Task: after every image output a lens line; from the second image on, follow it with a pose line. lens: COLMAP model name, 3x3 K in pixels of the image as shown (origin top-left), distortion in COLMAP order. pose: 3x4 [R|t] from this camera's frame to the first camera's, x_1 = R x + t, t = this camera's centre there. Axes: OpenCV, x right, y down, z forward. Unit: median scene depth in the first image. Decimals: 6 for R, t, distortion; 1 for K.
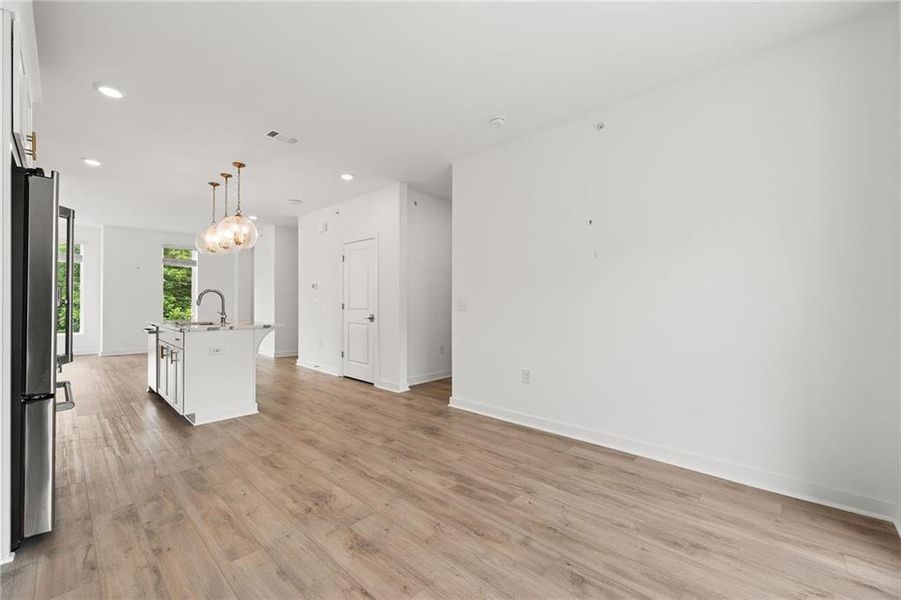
lens RADIAL K [[367.4, 0, 452.1], [0, 367.4, 297.8], [0, 0, 1]] dist [-0.000139, -0.000101]
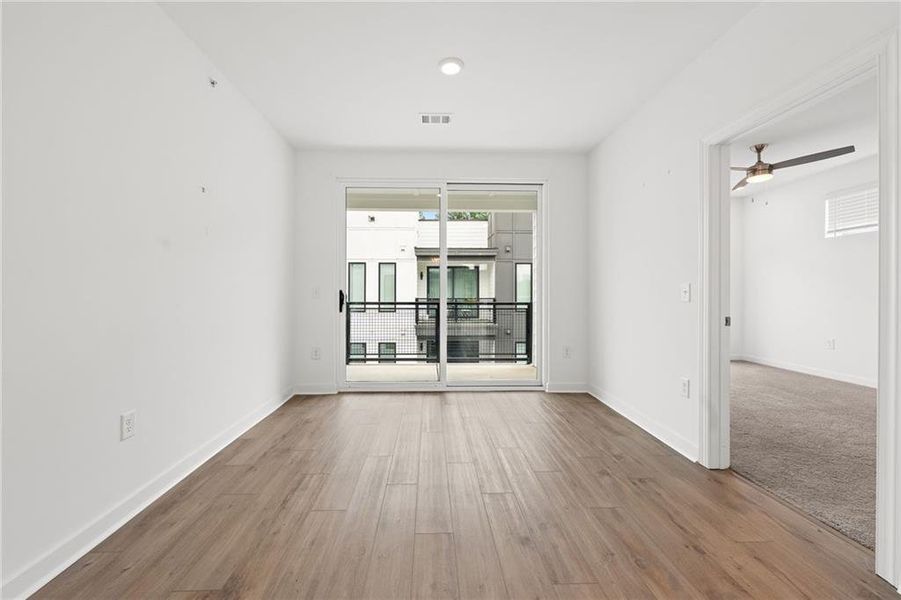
lens RADIAL K [[380.4, 0, 450.5], [0, 380.4, 300.0], [0, 0, 1]] dist [-0.001044, -0.000132]
pose [[-0.725125, -0.014486, 0.688465, -0.689428], [-0.010476, 0.999895, 0.010005, 0.034374], [-0.688538, 0.000042, -0.725201, 1.472698]]
